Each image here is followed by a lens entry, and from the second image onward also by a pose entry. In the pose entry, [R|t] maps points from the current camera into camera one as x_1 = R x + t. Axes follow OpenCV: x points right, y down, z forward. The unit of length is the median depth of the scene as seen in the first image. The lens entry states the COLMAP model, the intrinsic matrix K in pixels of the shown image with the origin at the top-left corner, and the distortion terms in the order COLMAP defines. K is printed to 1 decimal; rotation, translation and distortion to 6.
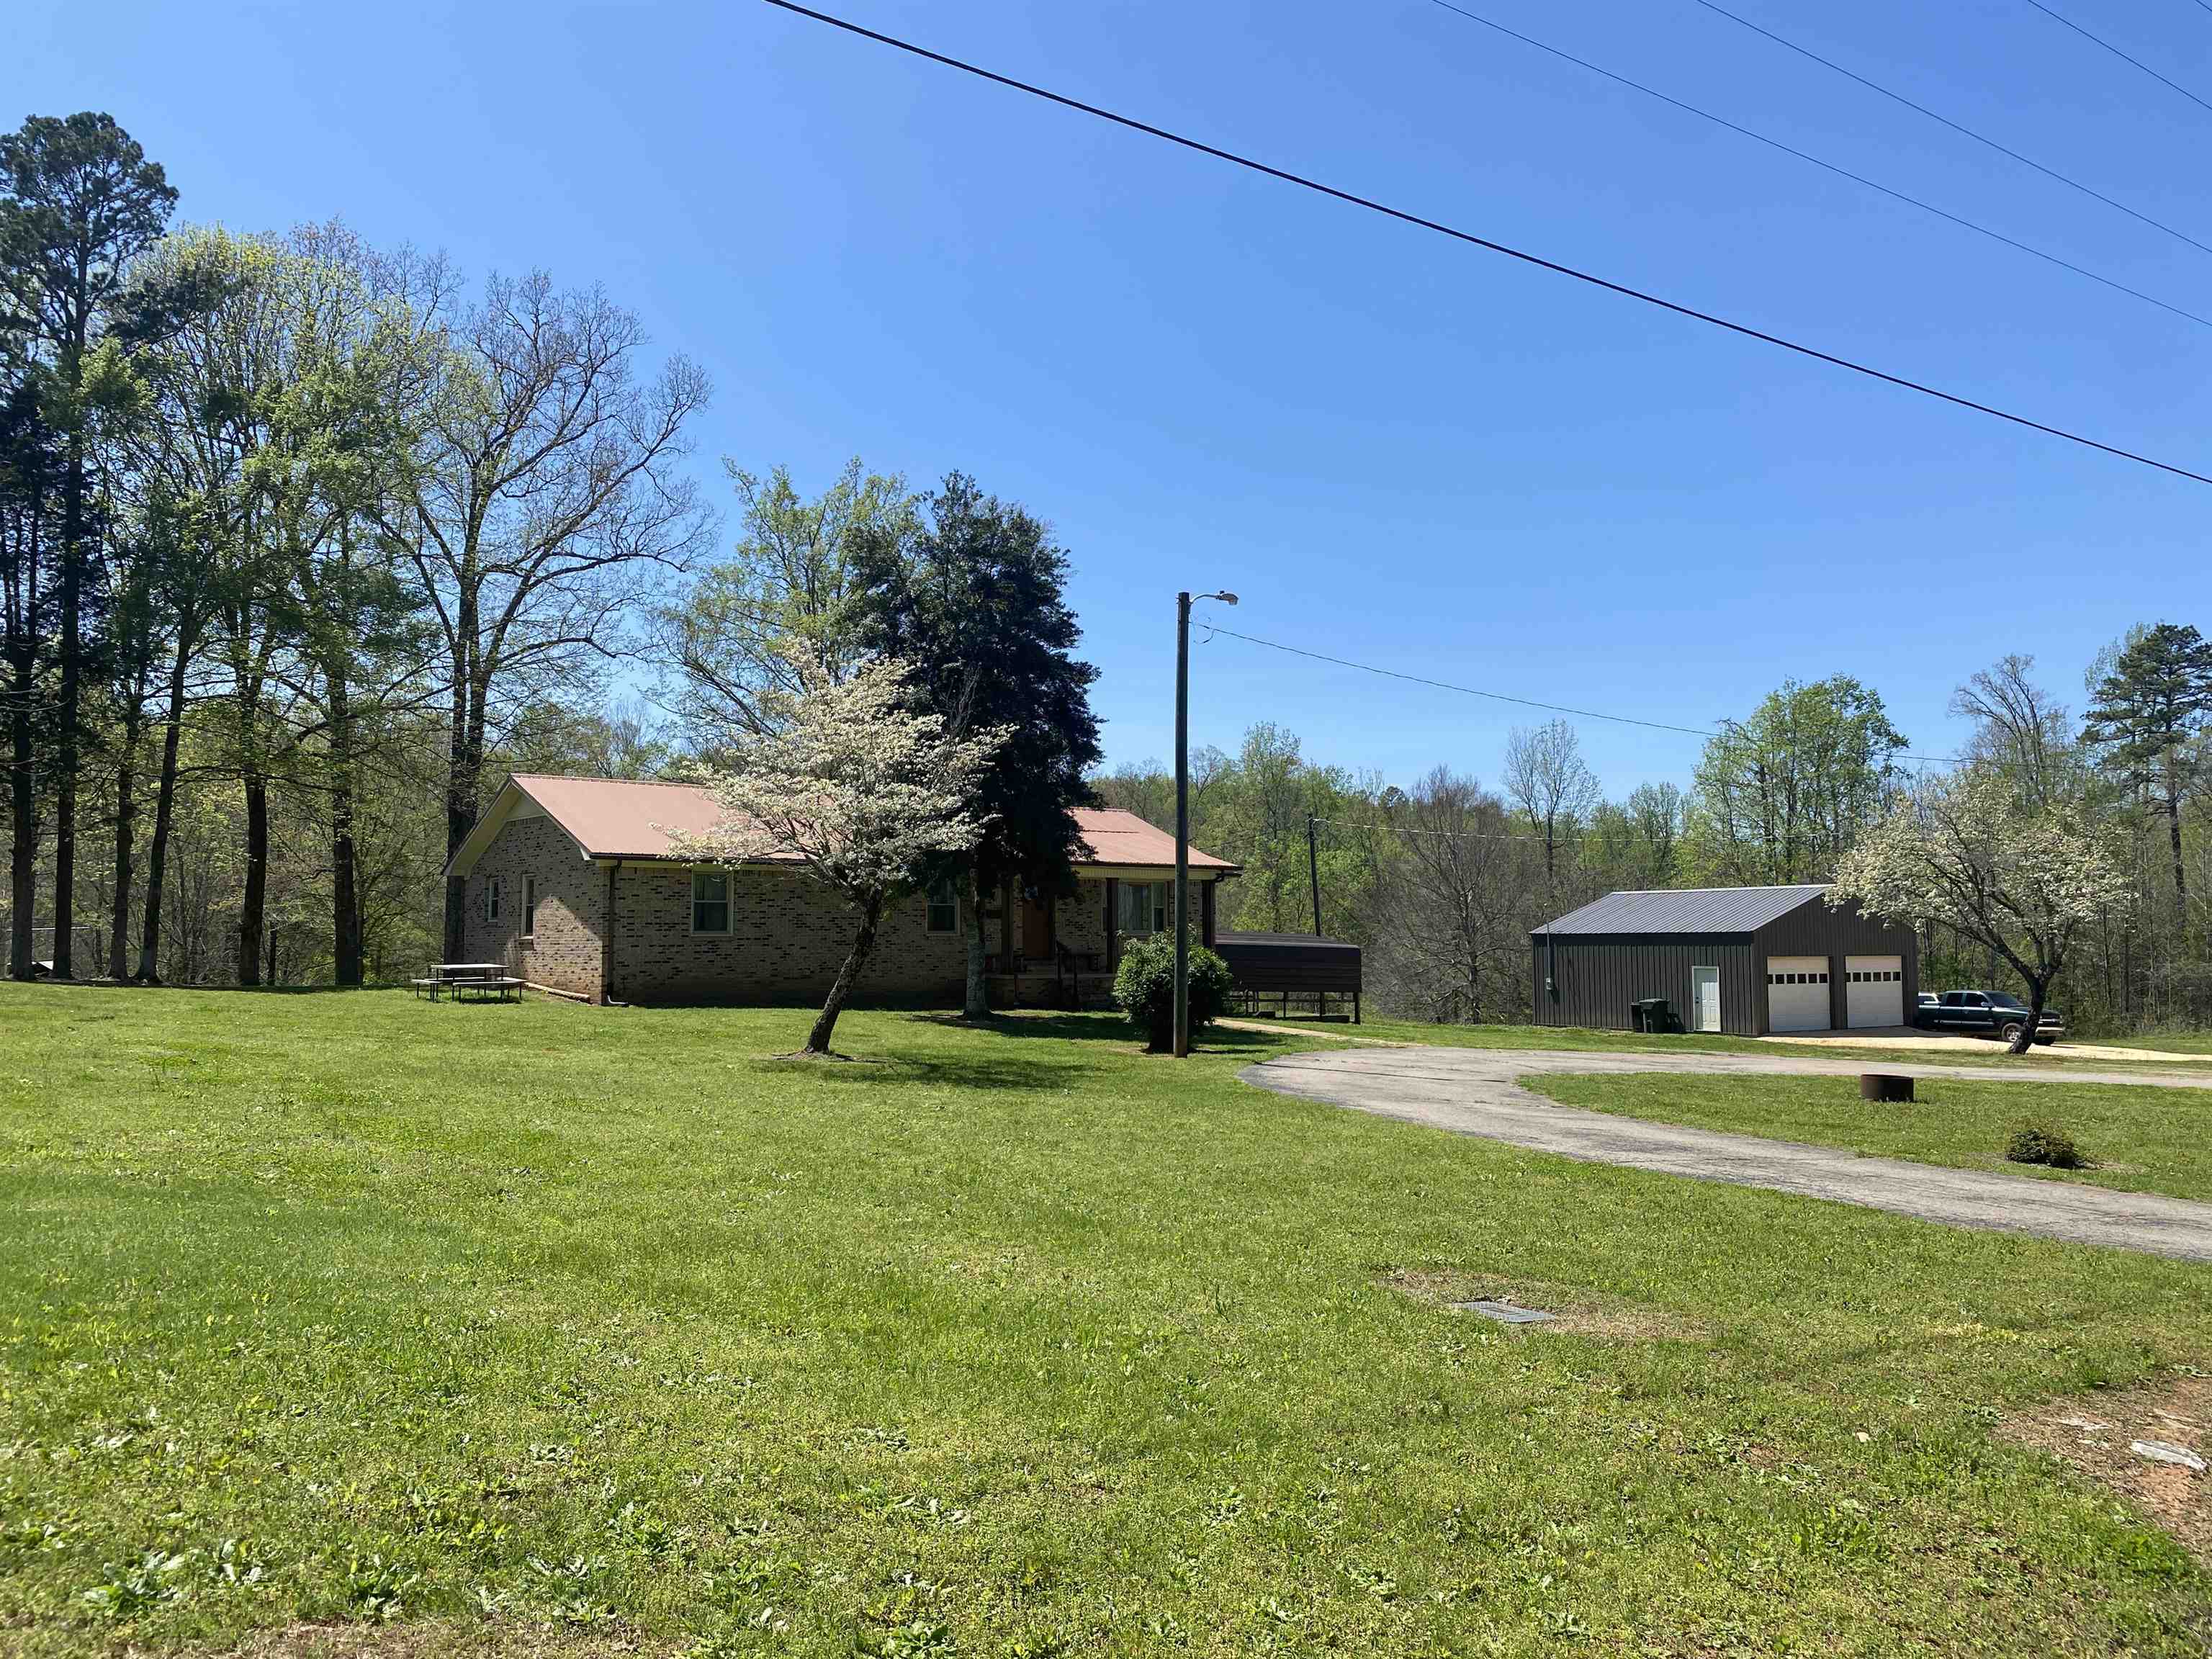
lens RADIAL K [[1656.6, 0, 1106.0], [0, 1656.6, 829.5], [0, 0, 1]] dist [0.050622, -0.056396]
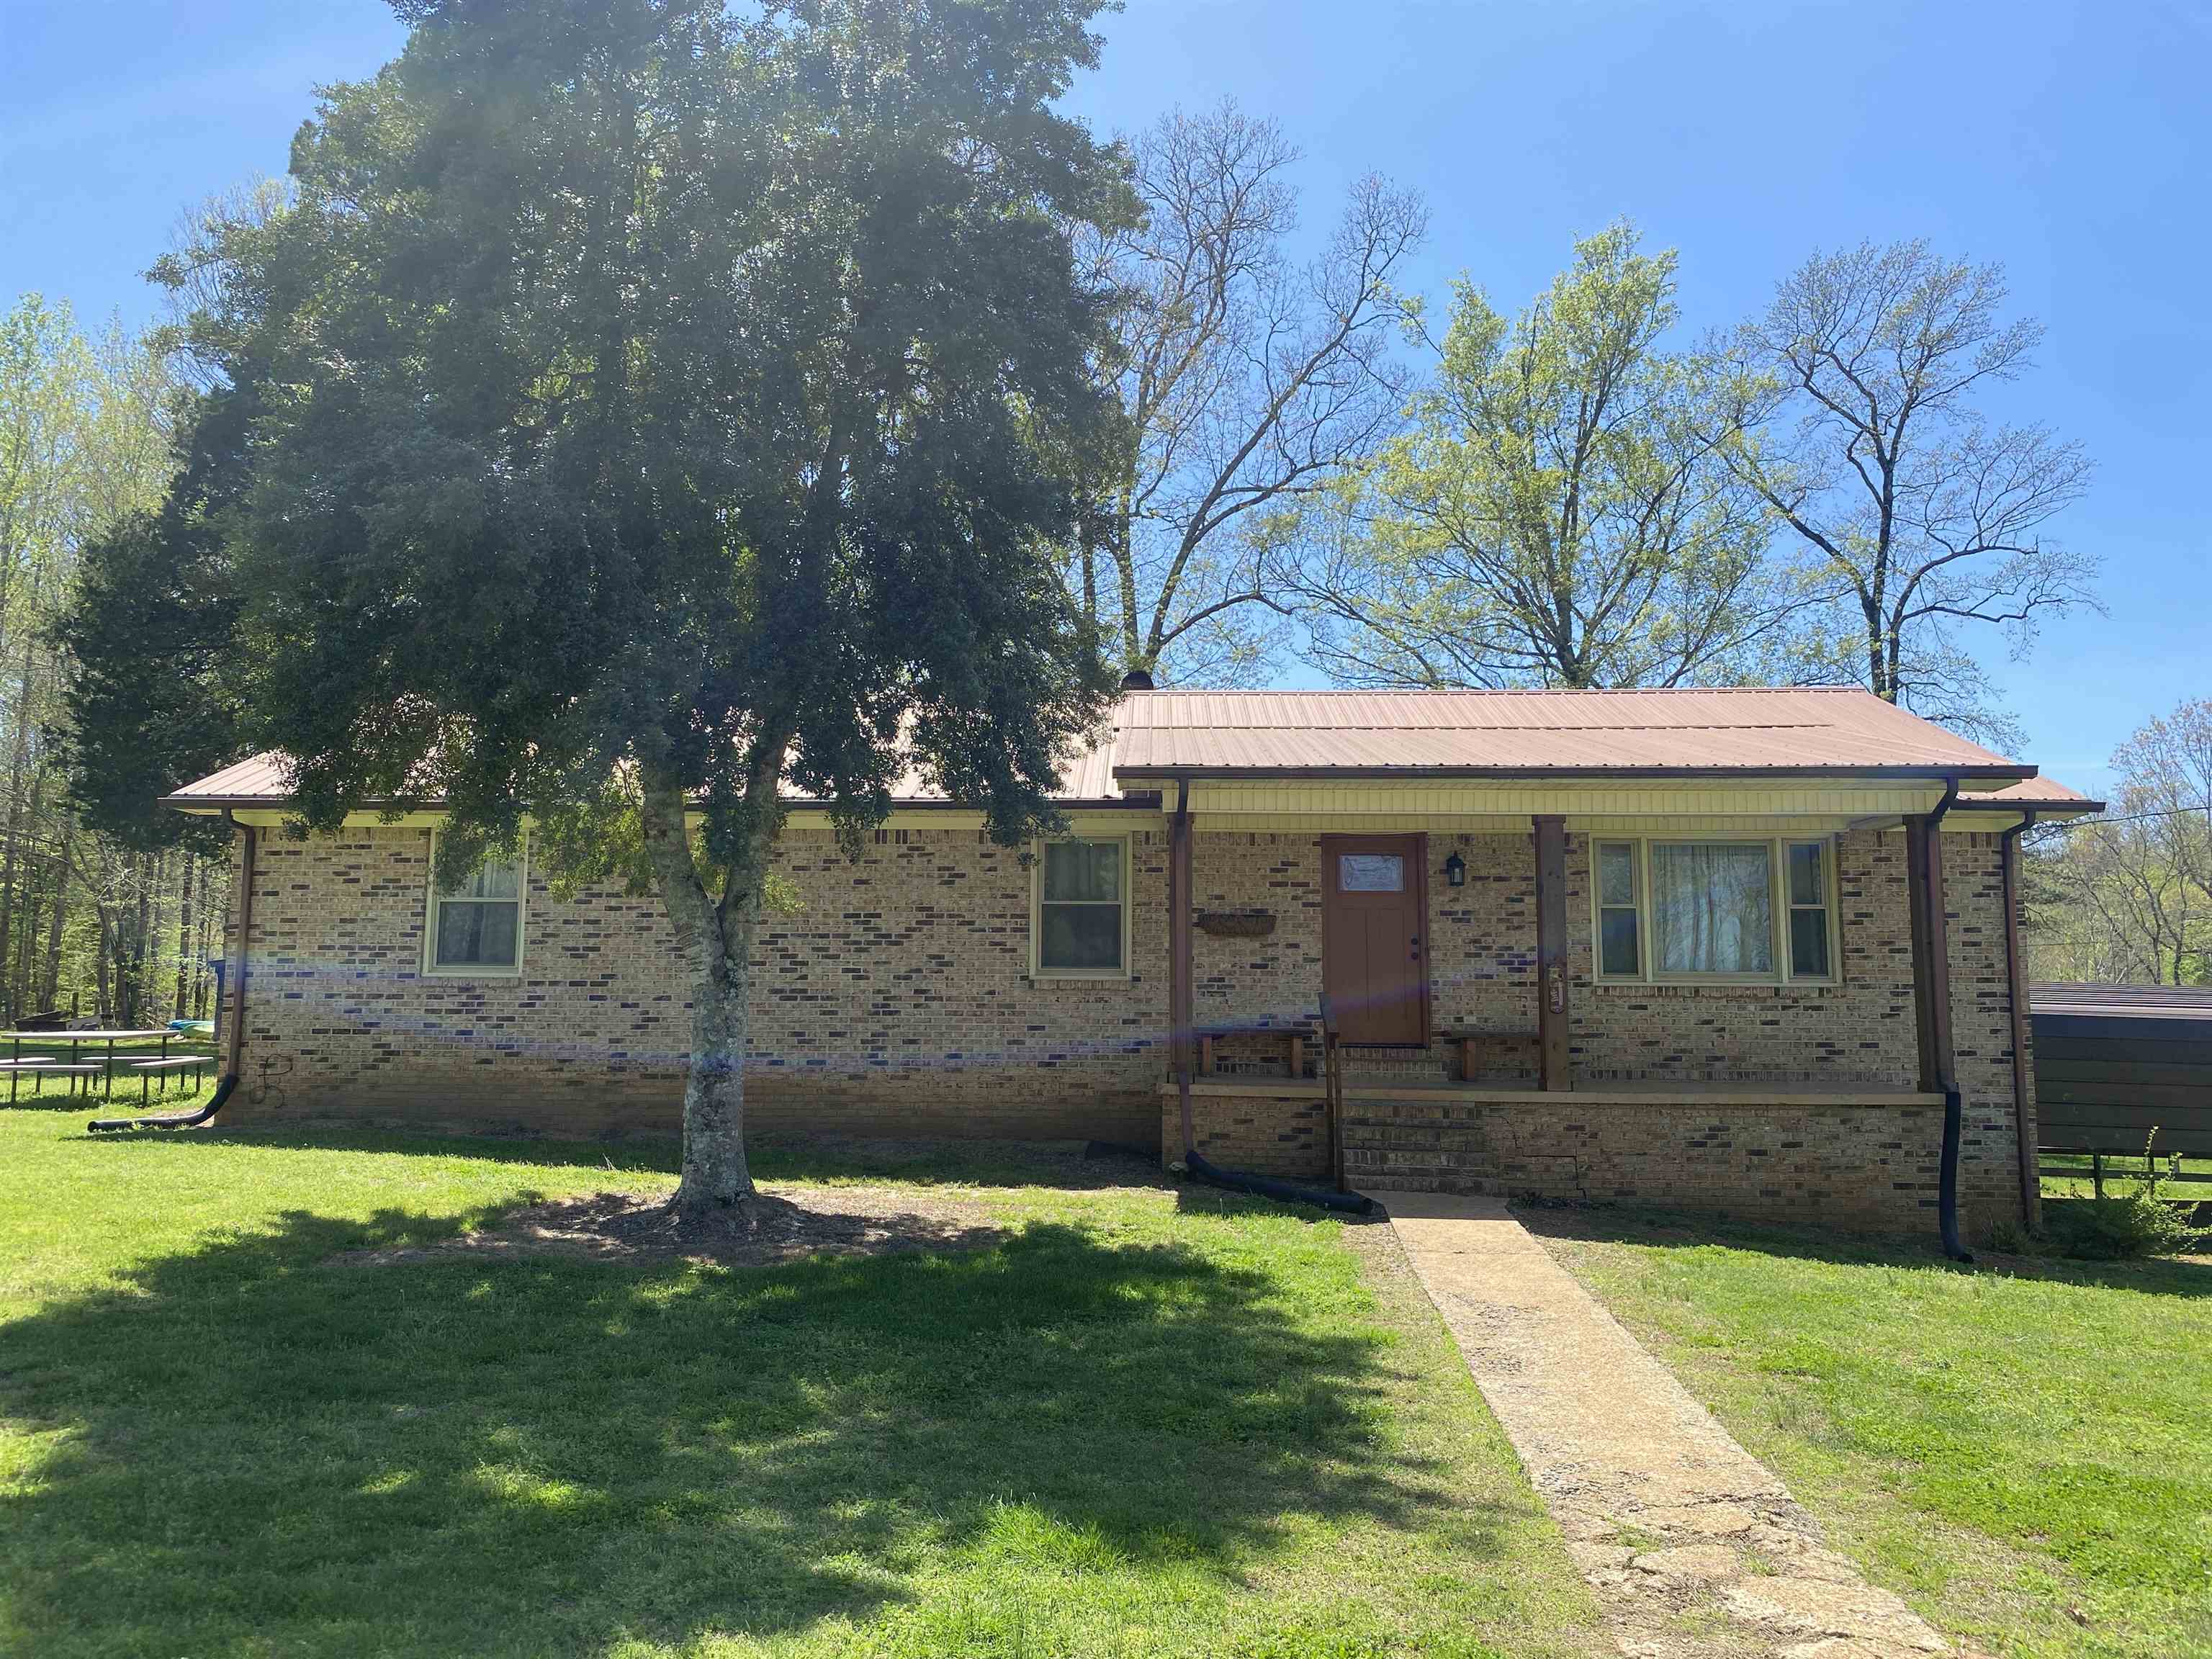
lens RADIAL K [[1656.6, 0, 1106.0], [0, 1656.6, 829.5], [0, 0, 1]] dist [0.050622, -0.056396]
pose [[0.761622, -0.065280, -0.644725, 0.271681], [0.032372, 0.997504, -0.062758, 0.085277], [0.647212, 0.026927, 0.761834, 1.116933]]
